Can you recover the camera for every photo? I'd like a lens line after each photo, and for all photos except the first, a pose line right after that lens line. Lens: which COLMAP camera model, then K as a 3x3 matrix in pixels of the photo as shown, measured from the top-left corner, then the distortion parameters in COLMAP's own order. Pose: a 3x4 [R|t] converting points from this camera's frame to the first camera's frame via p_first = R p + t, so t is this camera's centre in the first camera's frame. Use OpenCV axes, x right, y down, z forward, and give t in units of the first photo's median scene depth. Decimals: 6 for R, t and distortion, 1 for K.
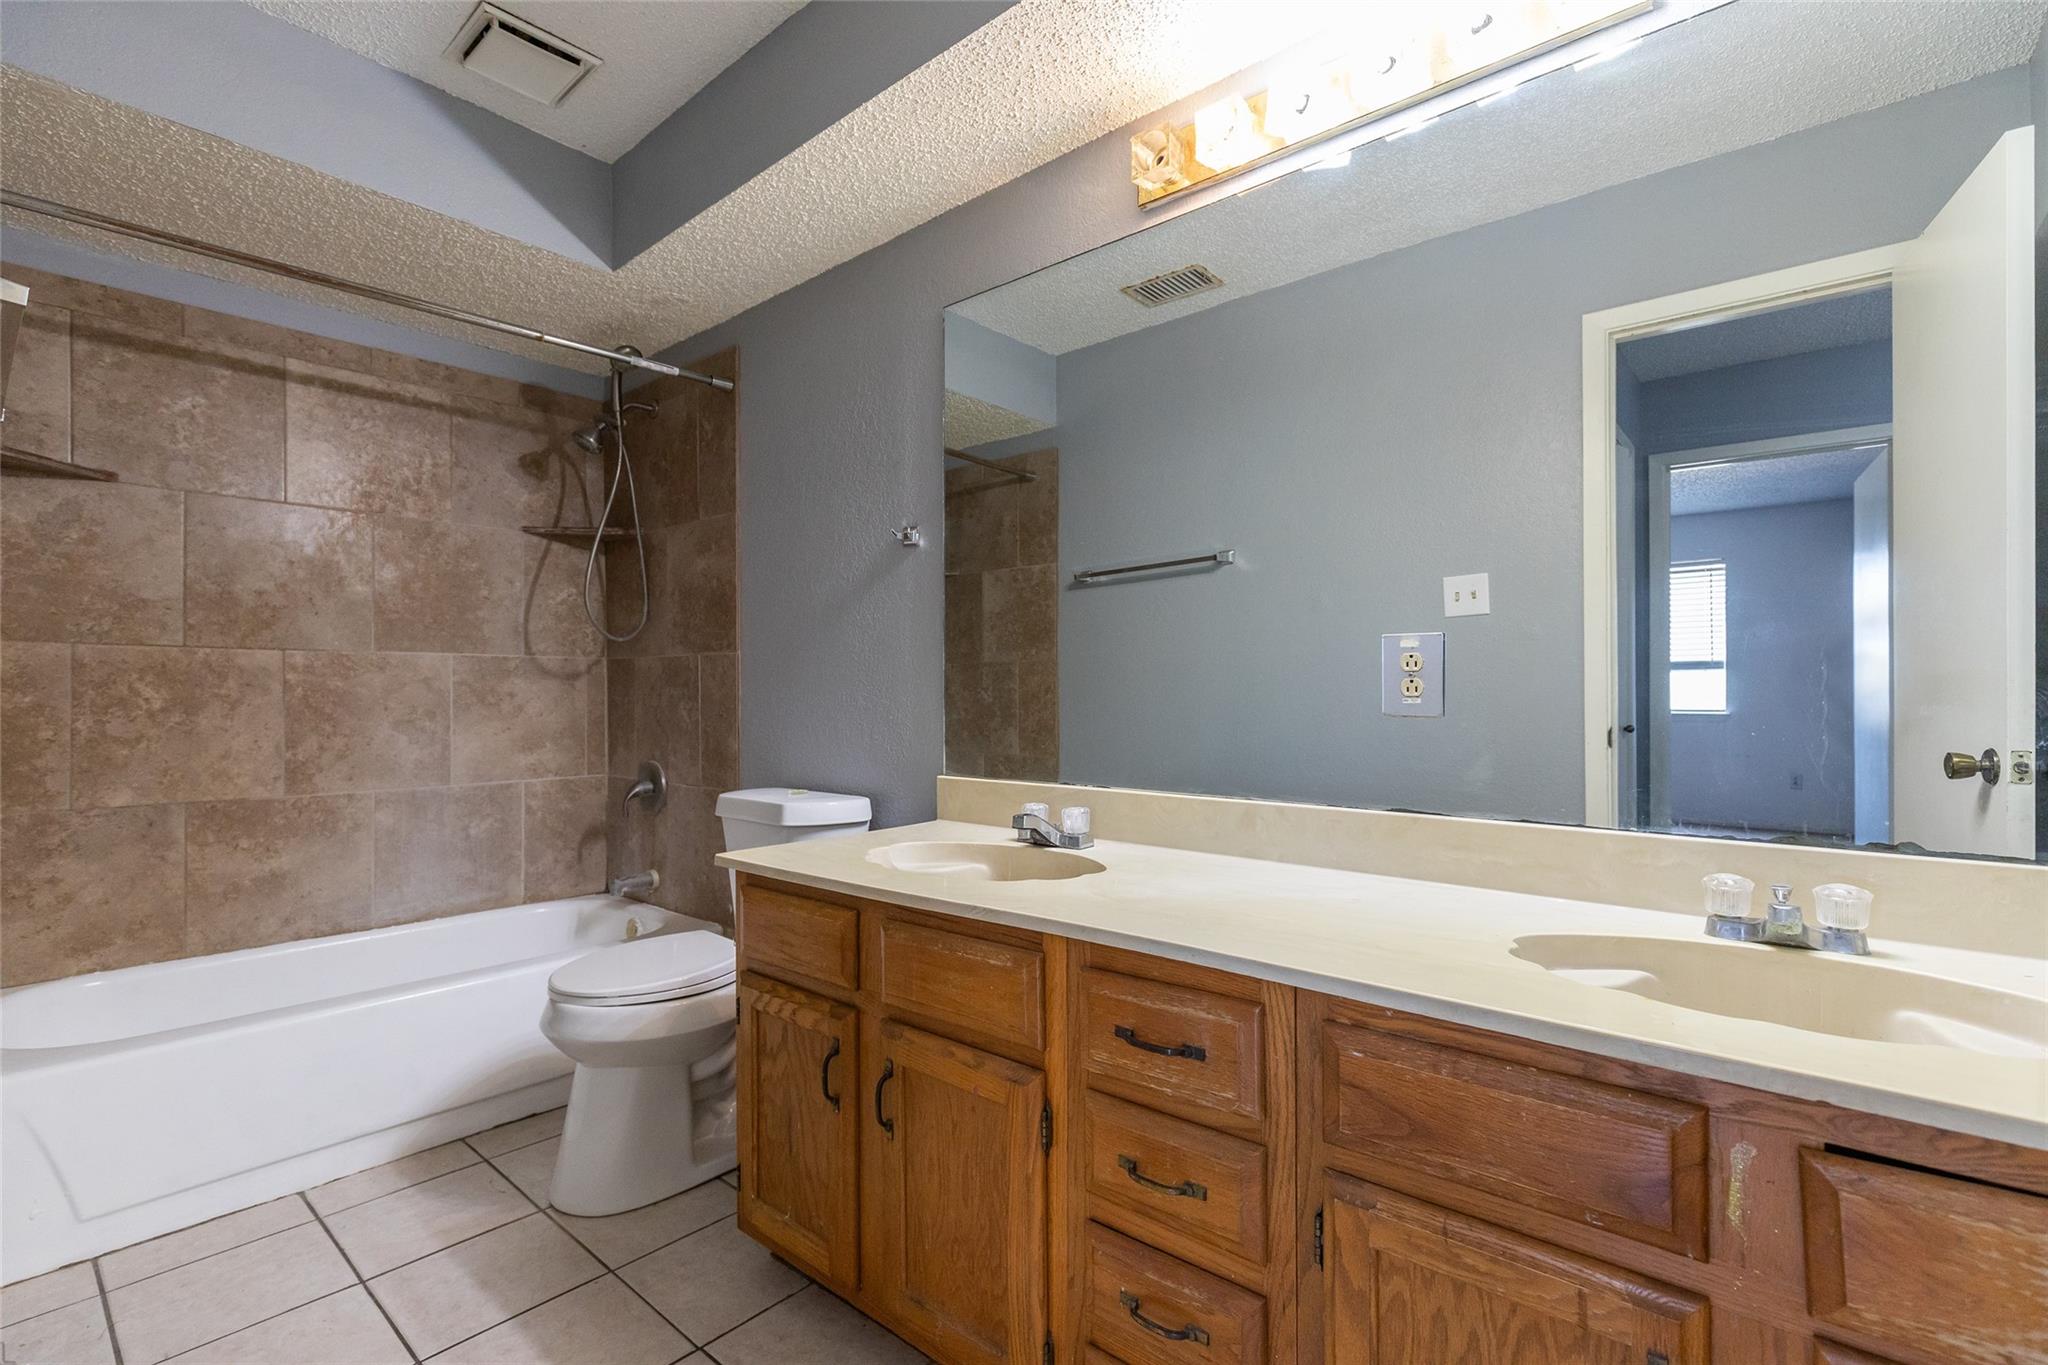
lens RADIAL K [[927.8, 0, 986.7], [0, 927.8, 697.6], [0, 0, 1]] dist [0.008596, -0.004104]
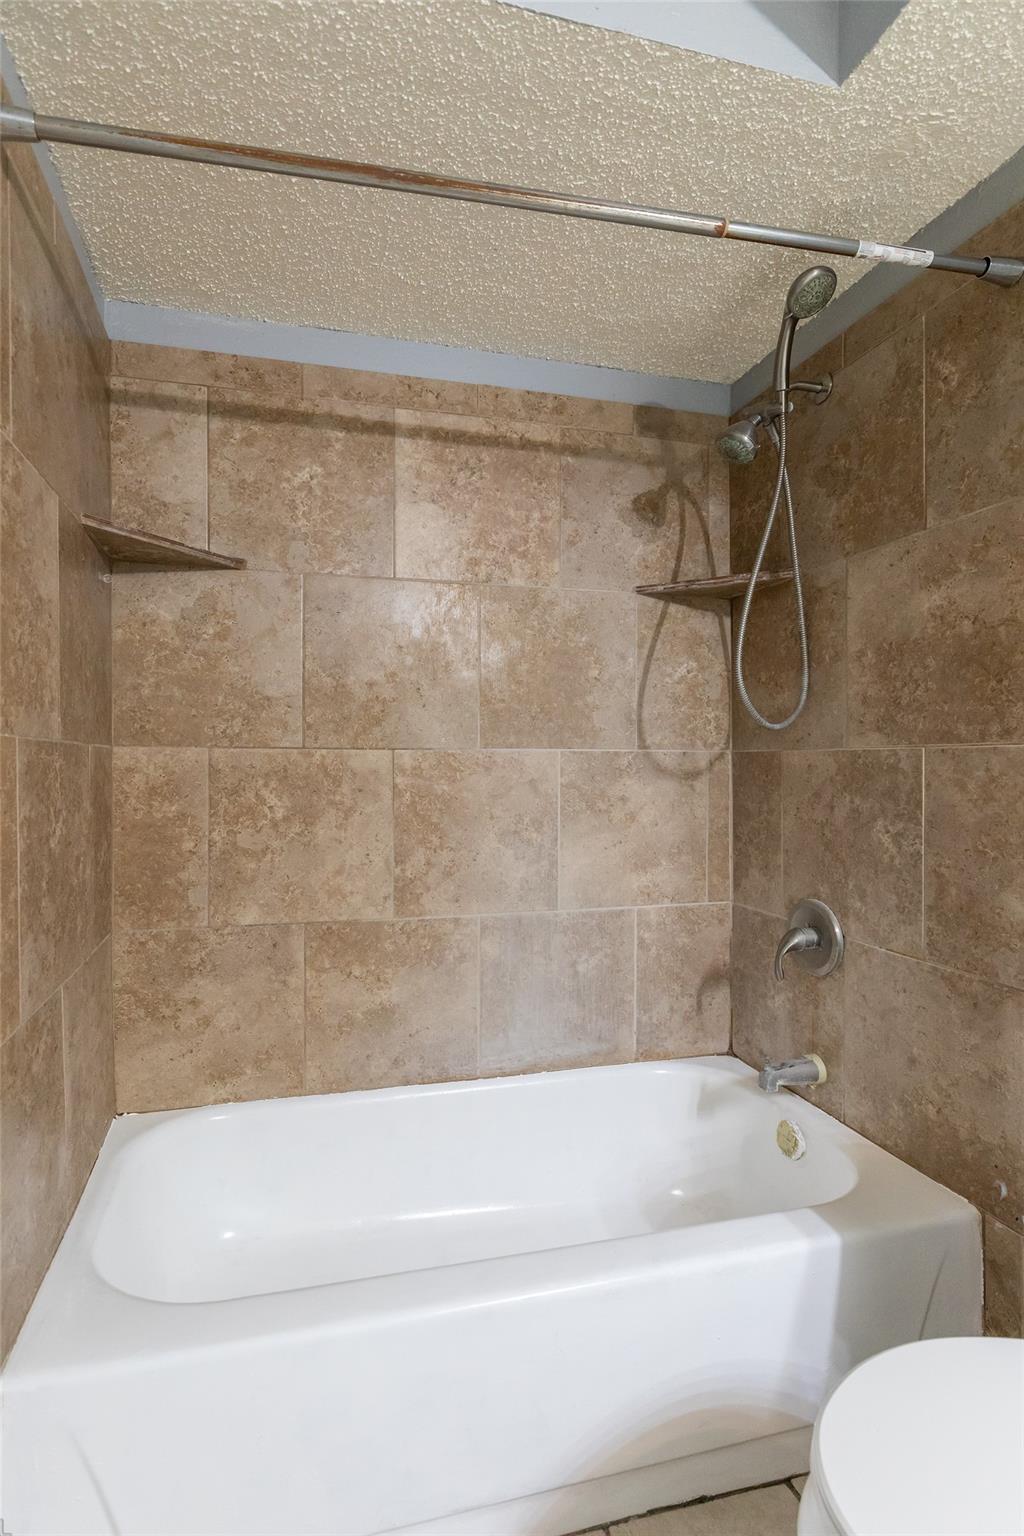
lens RADIAL K [[781.8, 0, 512.0], [0, 781.8, 770.2], [0, 0, 1]] dist [-0.002985, -0.000161]
pose [[0.865496, 0.001348, -0.500914, -0.285192], [-0.000691, 0.999999, 0.001498, -0.031845], [0.500915, -0.000950, 0.865496, 0.411675]]
